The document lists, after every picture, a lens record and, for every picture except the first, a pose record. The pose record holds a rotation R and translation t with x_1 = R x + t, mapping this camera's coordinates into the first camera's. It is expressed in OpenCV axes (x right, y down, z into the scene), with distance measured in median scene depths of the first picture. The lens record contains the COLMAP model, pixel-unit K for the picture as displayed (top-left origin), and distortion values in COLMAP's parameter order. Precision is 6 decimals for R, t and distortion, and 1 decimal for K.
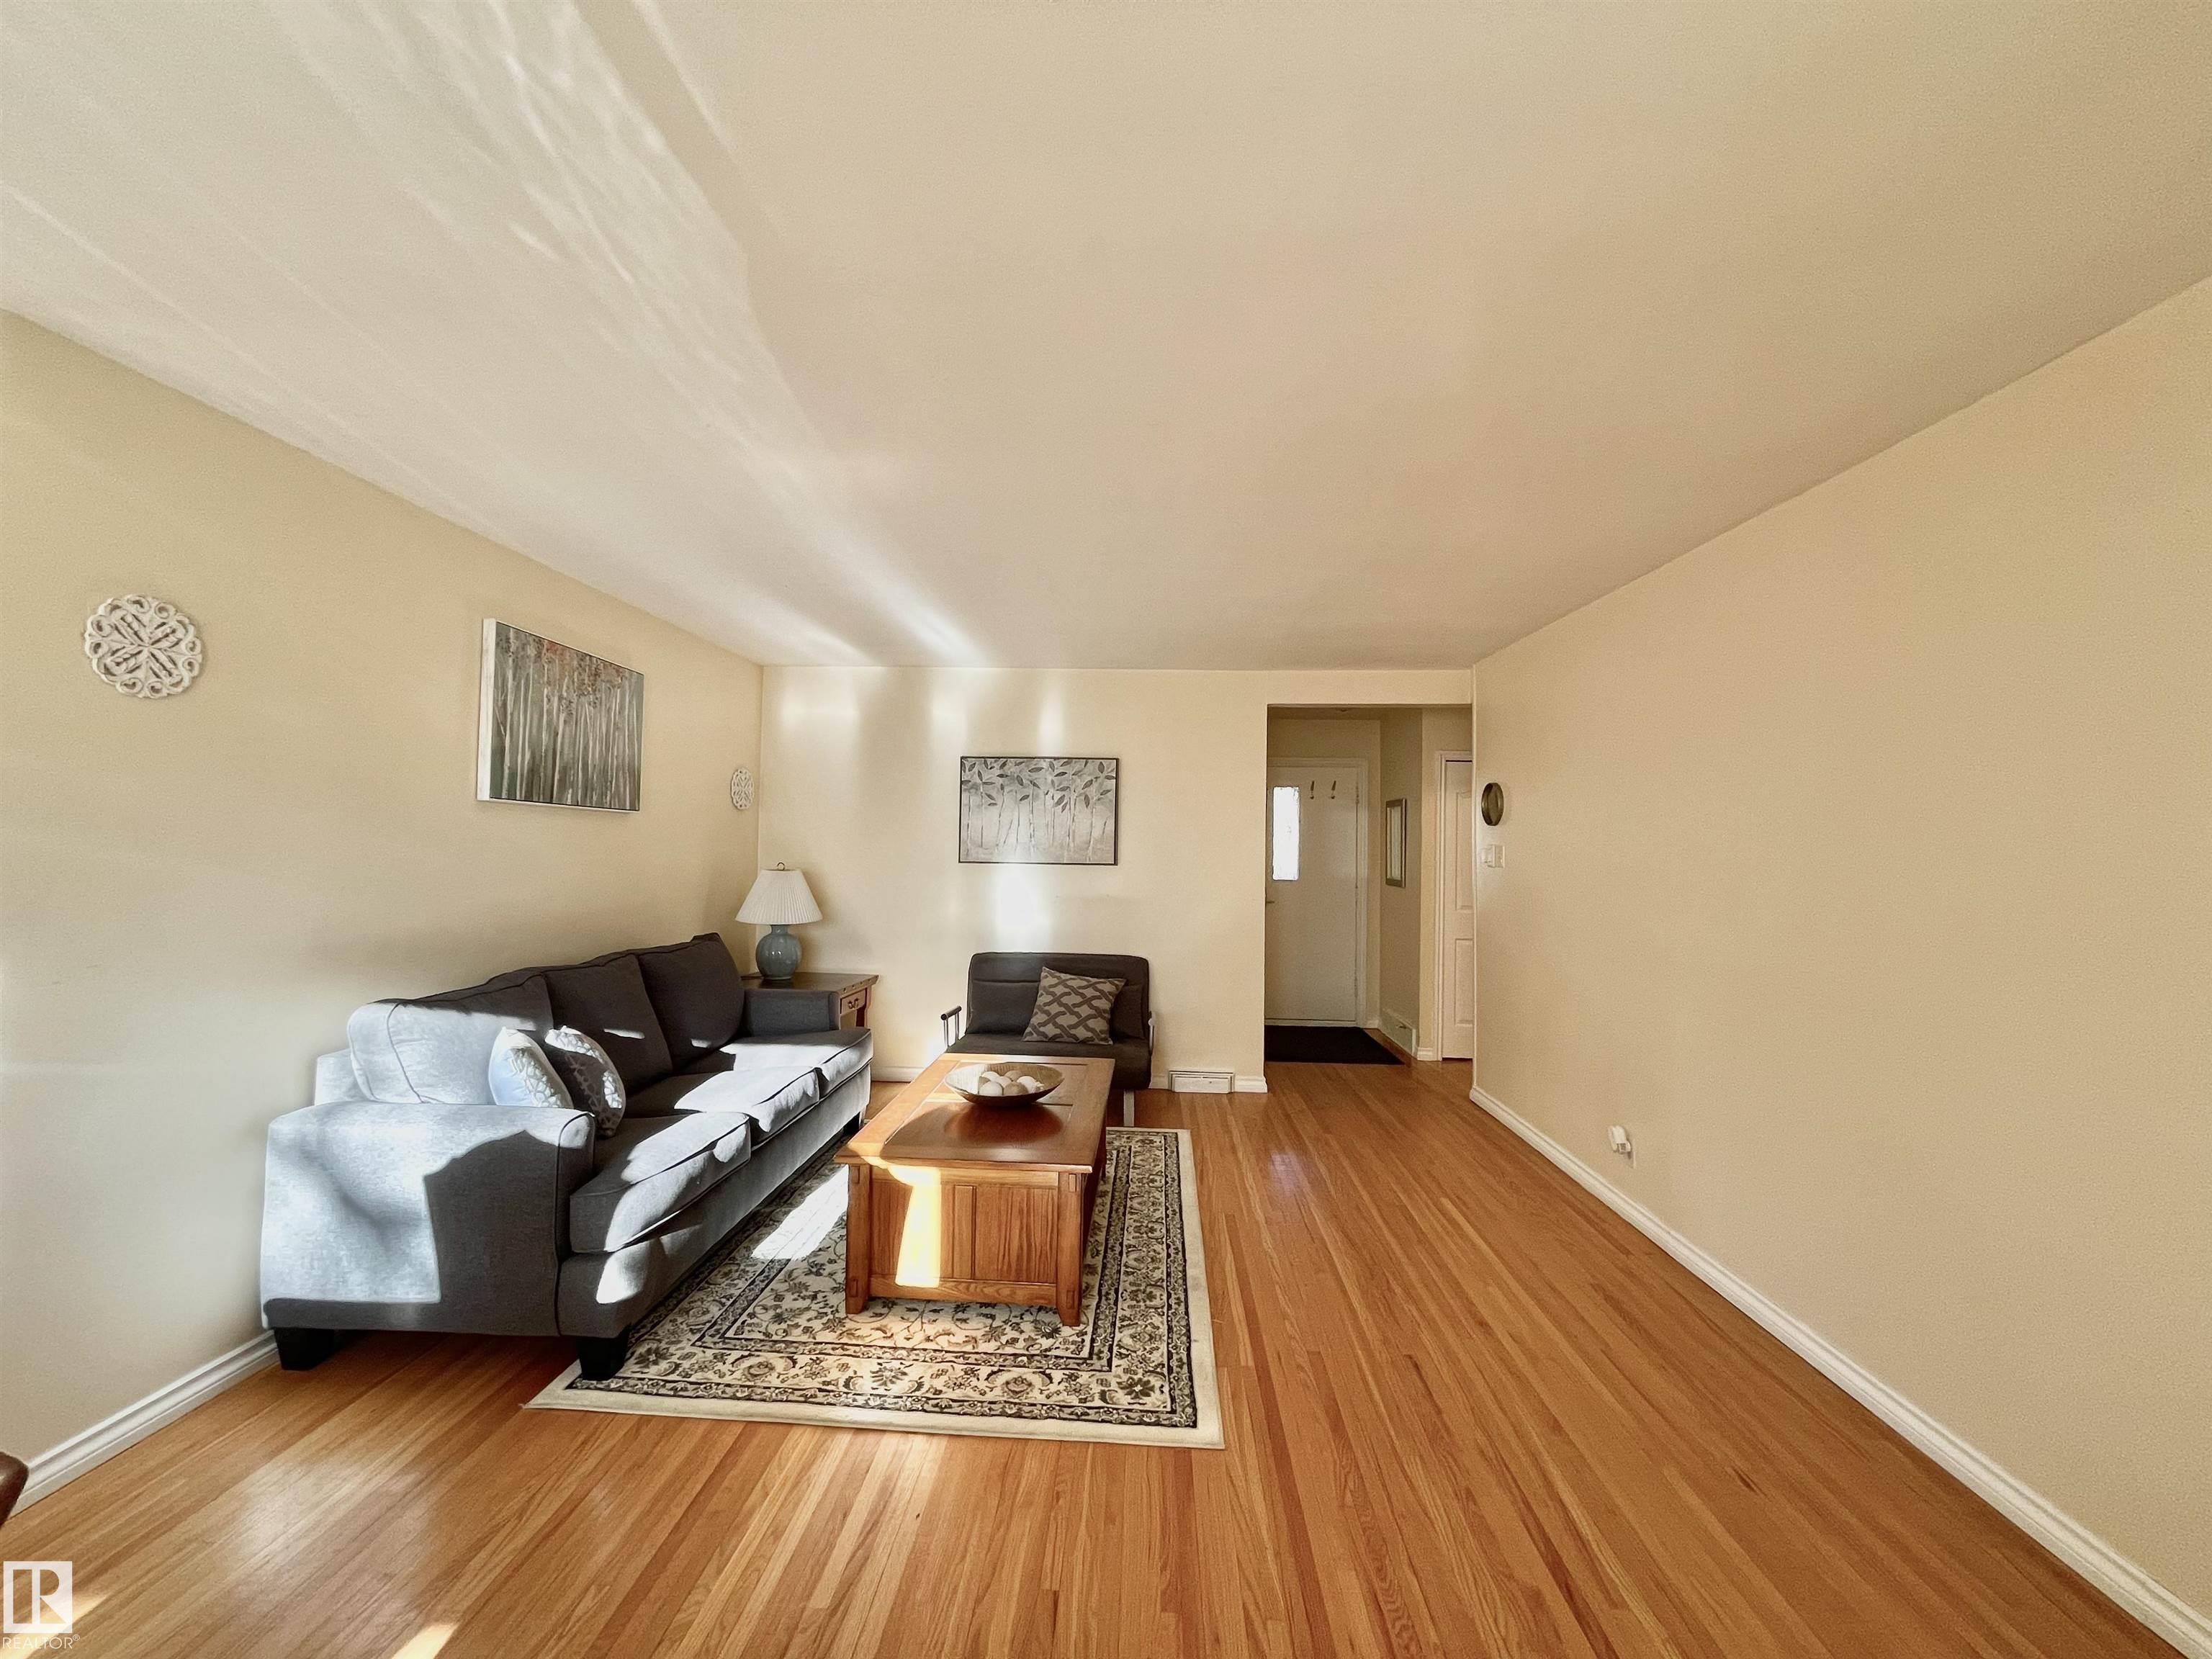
lens RADIAL K [[891.0, 0, 1096.9], [0, 891.0, 818.8], [0, 0, 1]] dist [0.001720, -0.000093]
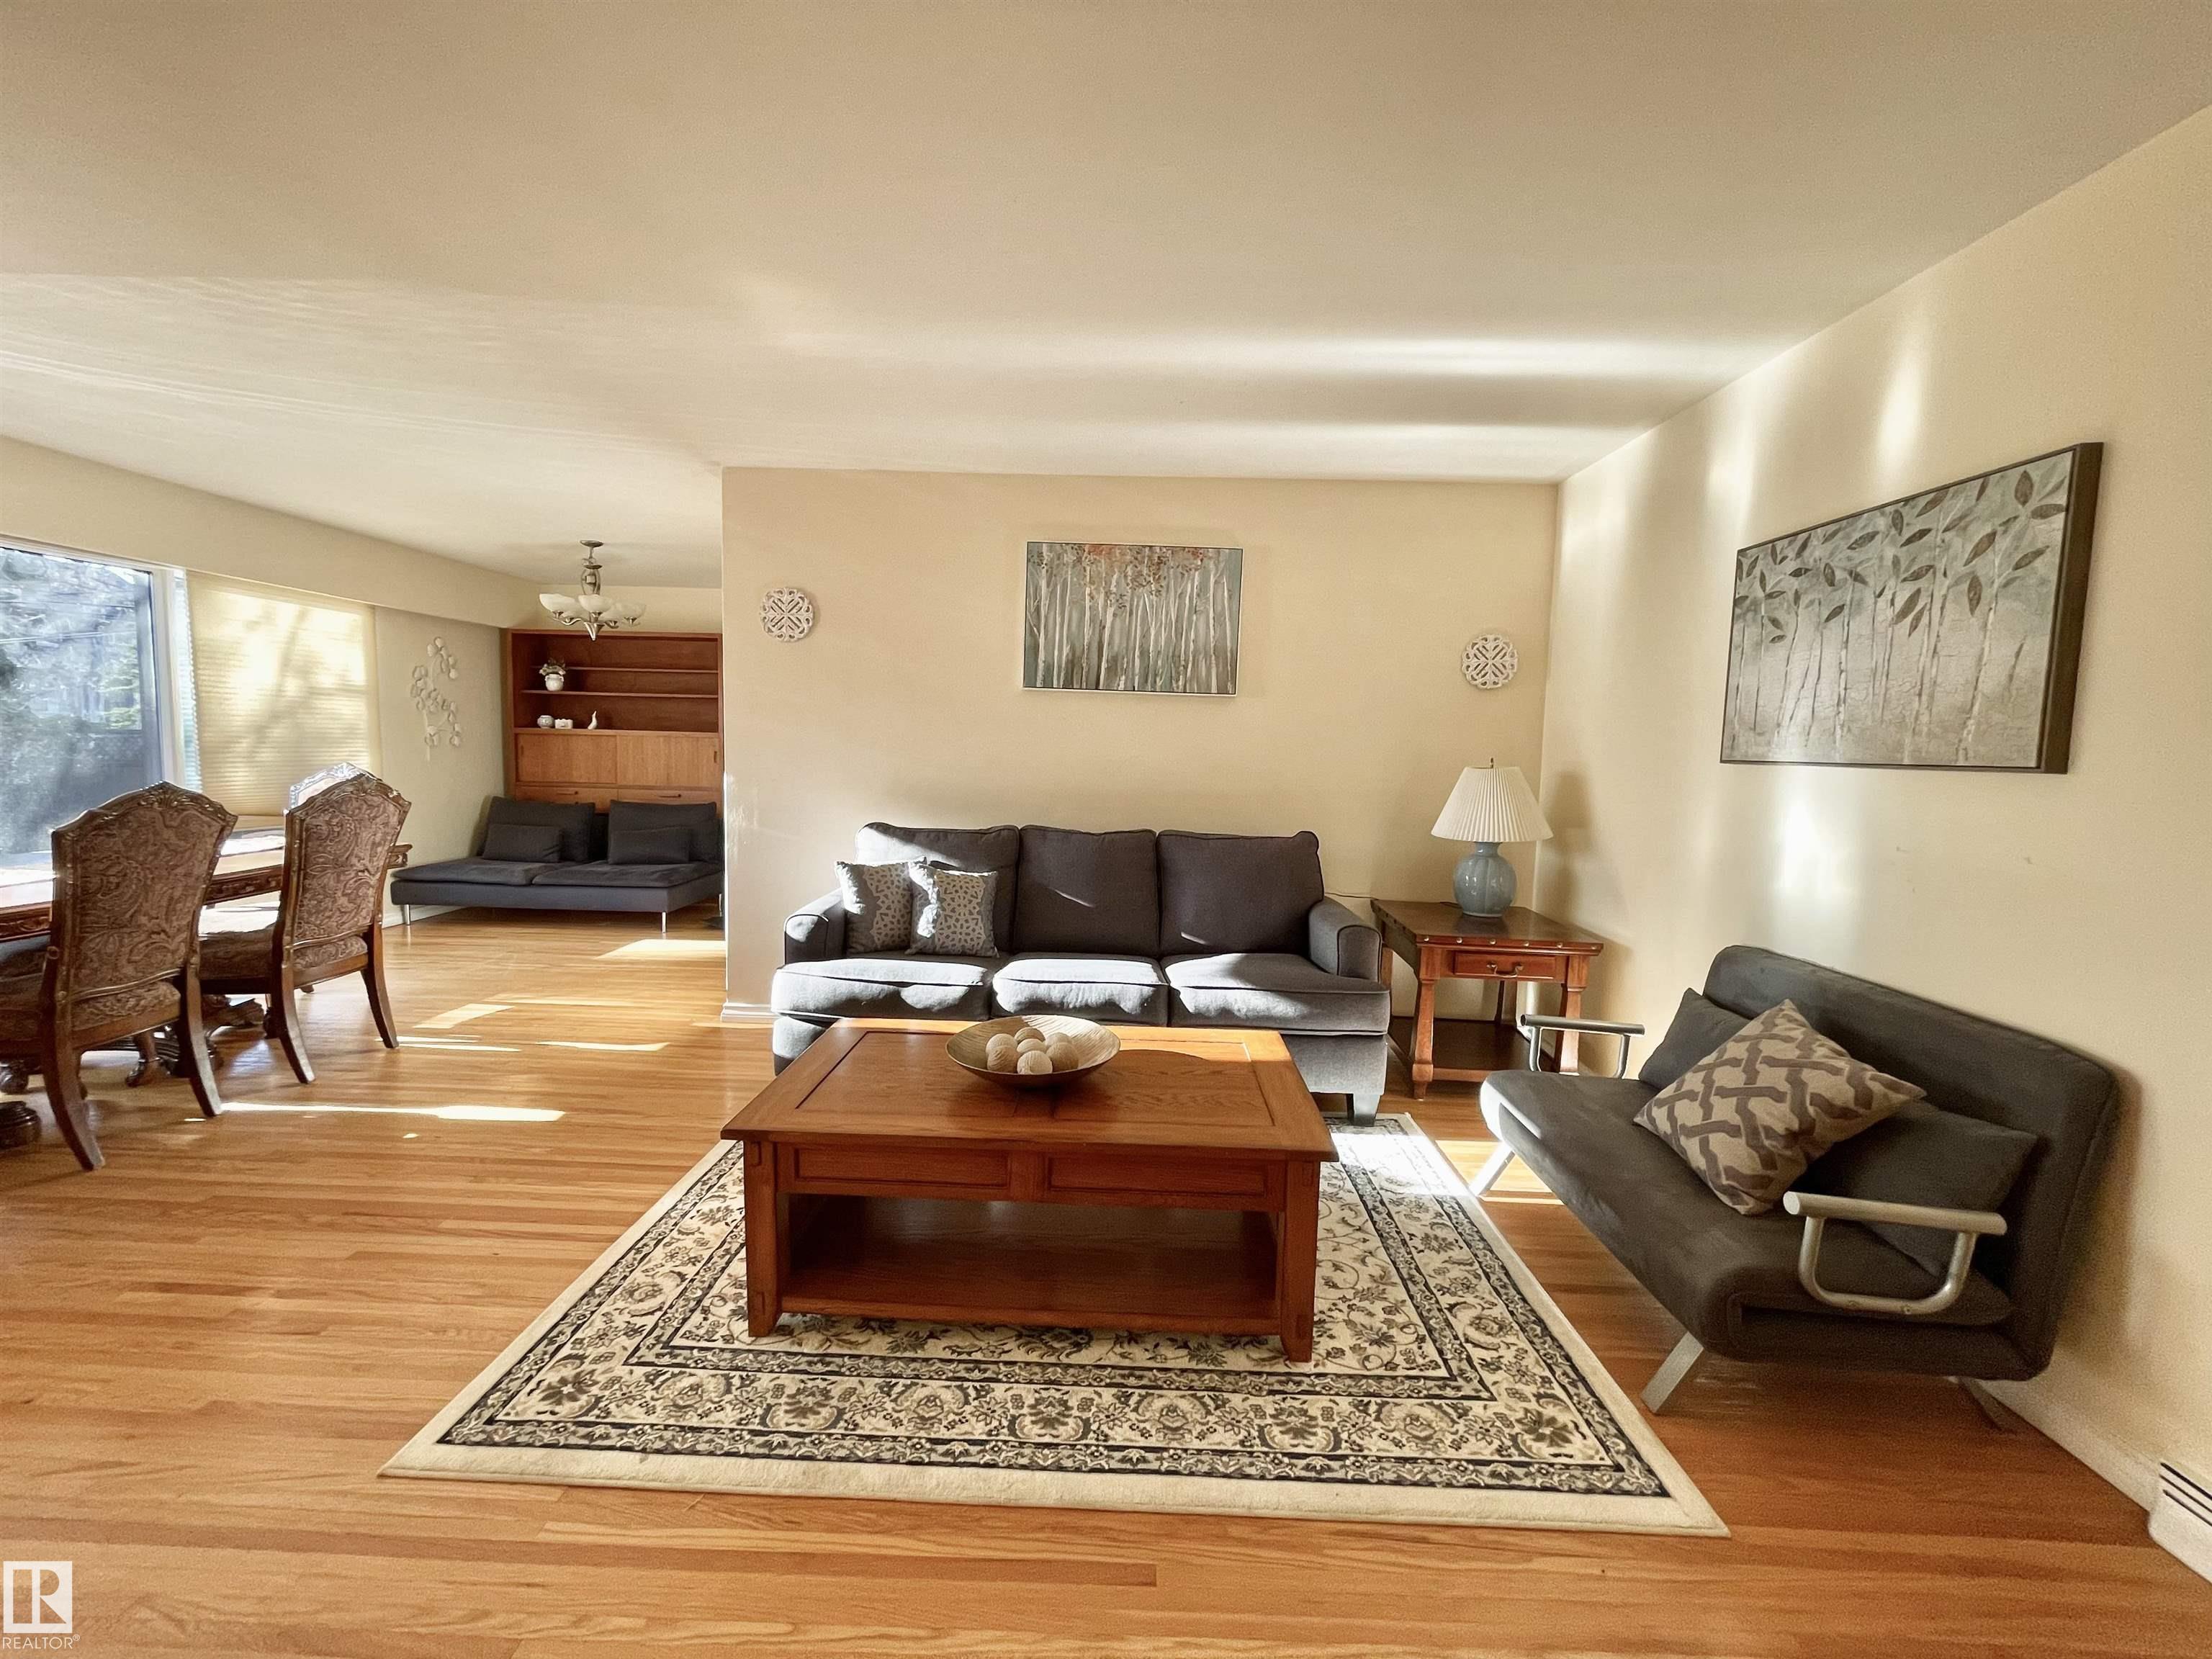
lens RADIAL K [[891.0, 0, 1096.9], [0, 891.0, 818.8], [0, 0, 1]] dist [0.001720, -0.000093]
pose [[0.039690, 0.068246, -0.996879, 0.523424], [0.005022, 0.997639, 0.068498, 0.068247], [0.999199, -0.007725, 0.039253, 0.944245]]
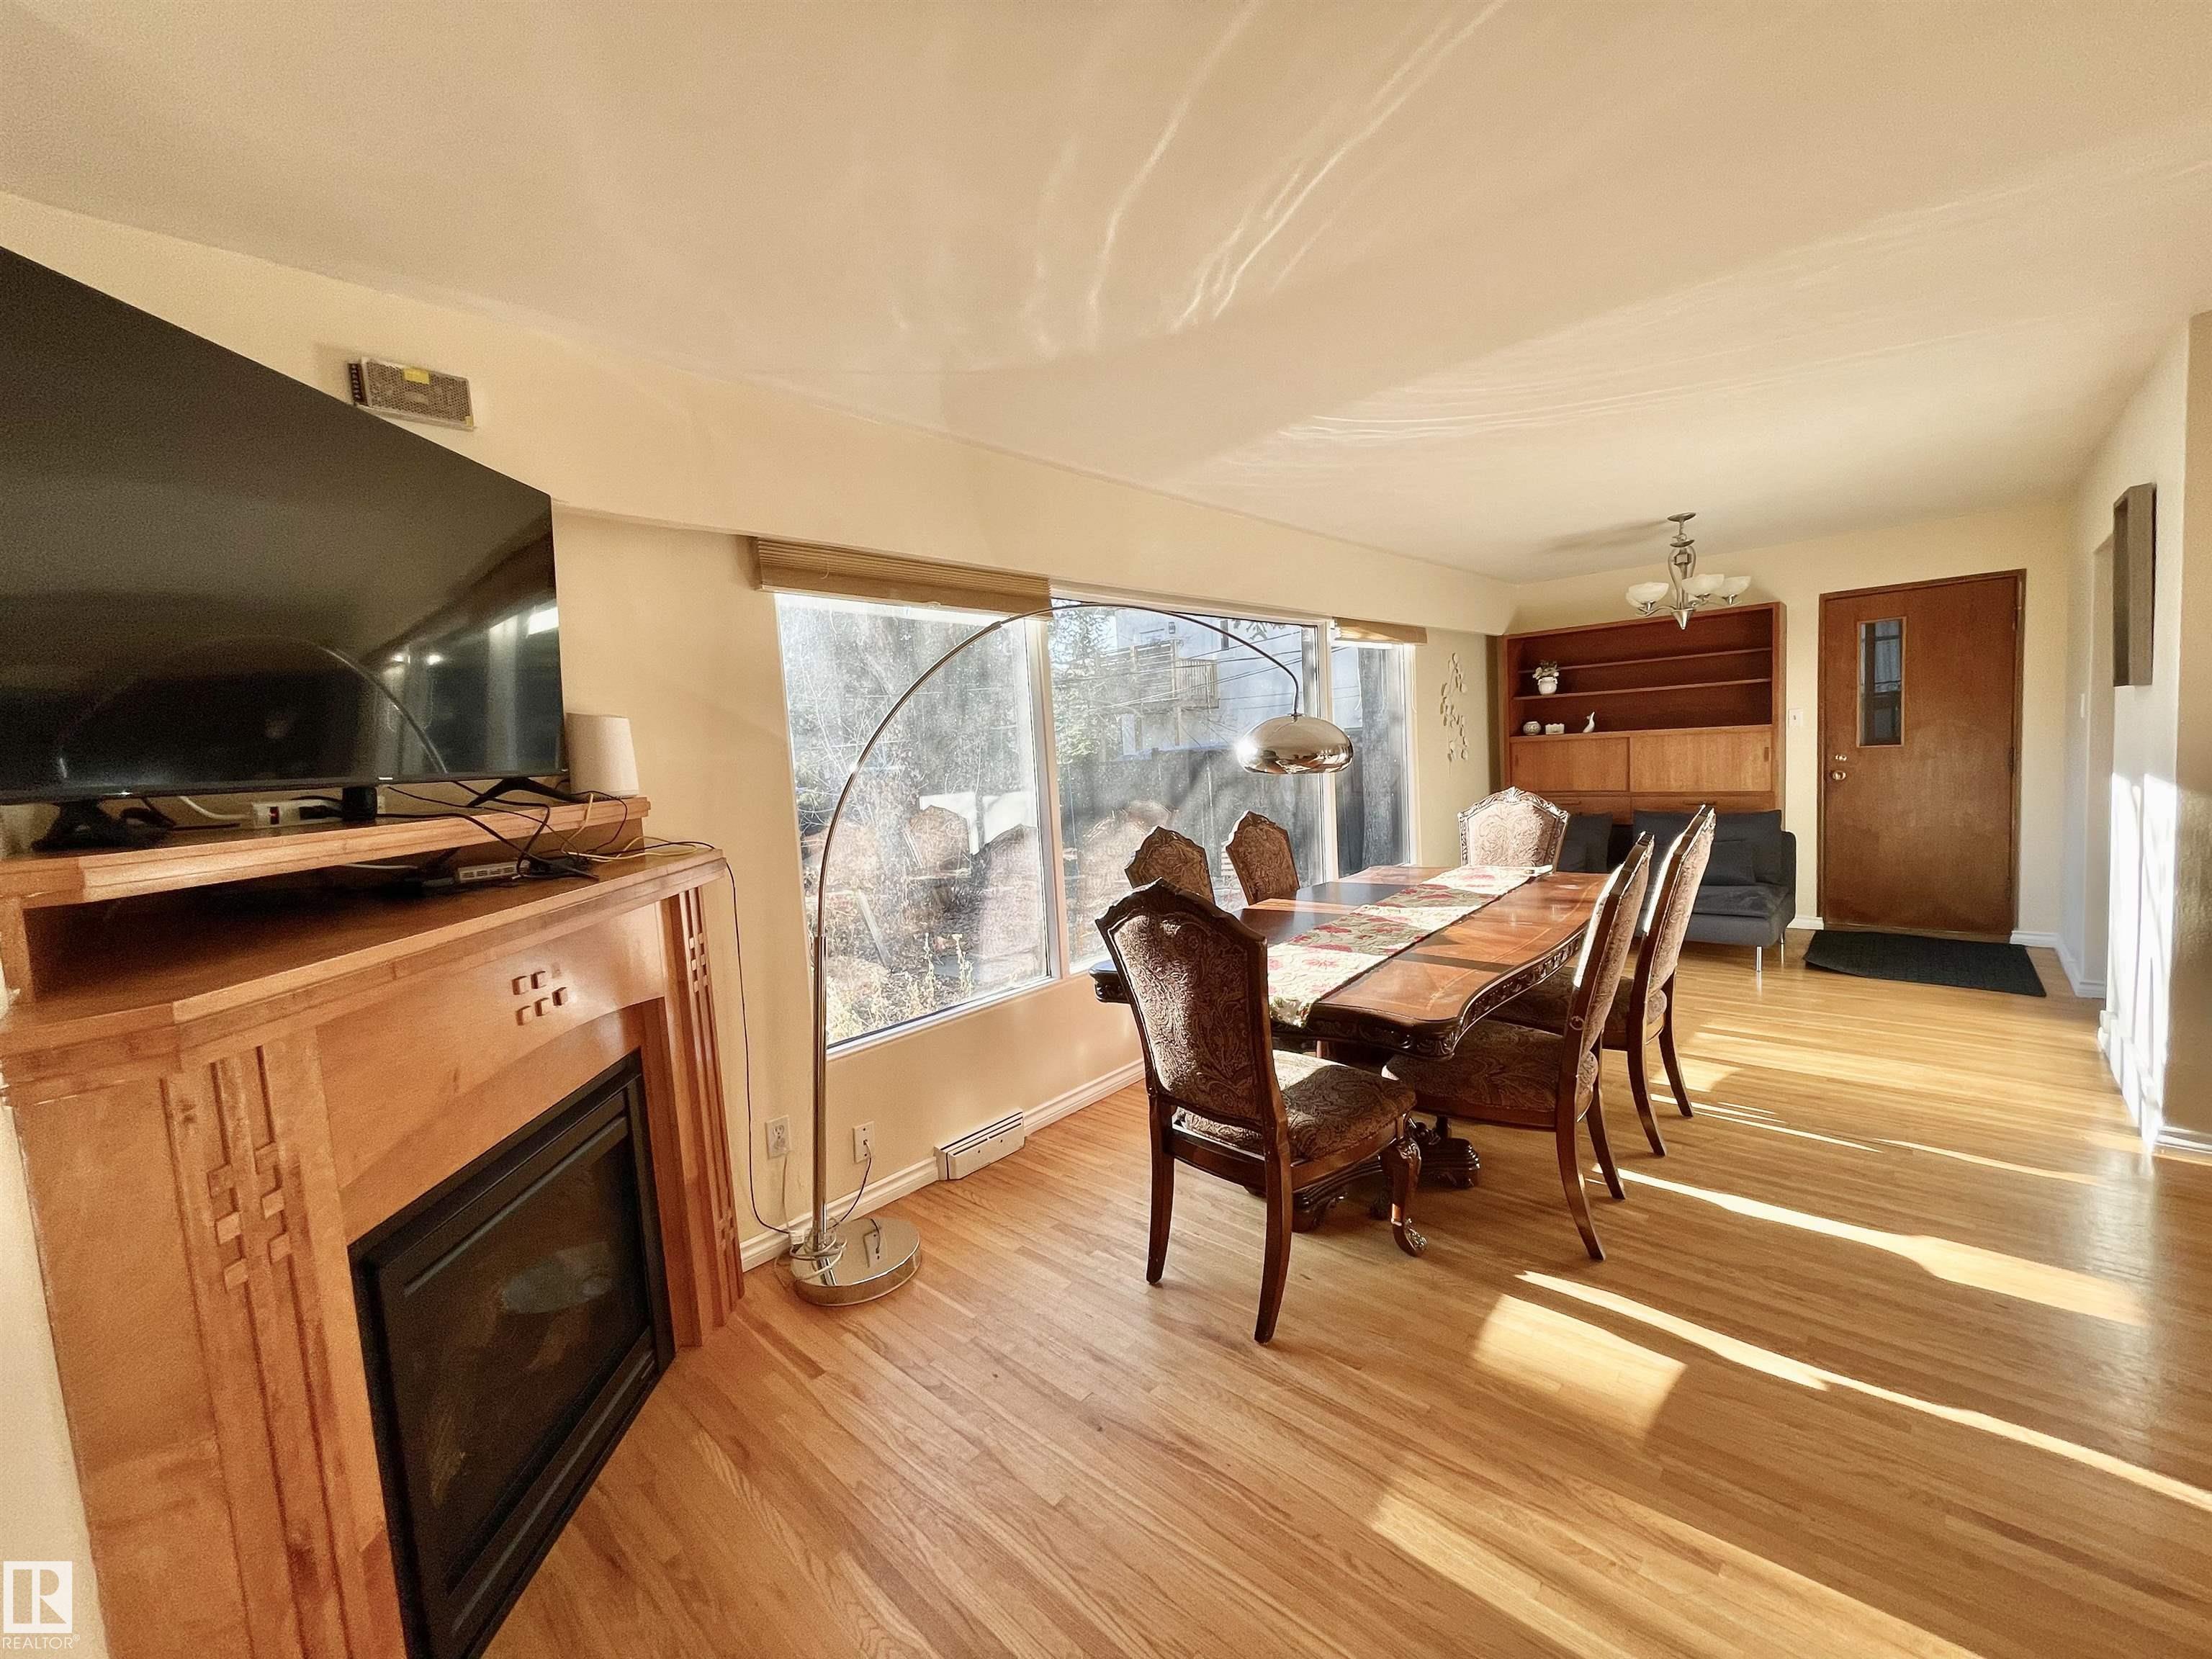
lens RADIAL K [[895.8, 0, 1104.7], [0, 895.8, 816.0], [0, 0, 1]] dist [-0.001132, -0.000065]
pose [[-0.644291, 0.082216, -0.760348, 0.524110], [0.072464, 0.996295, 0.046326, 0.011937], [0.761339, -0.025250, -0.647862, 0.310222]]
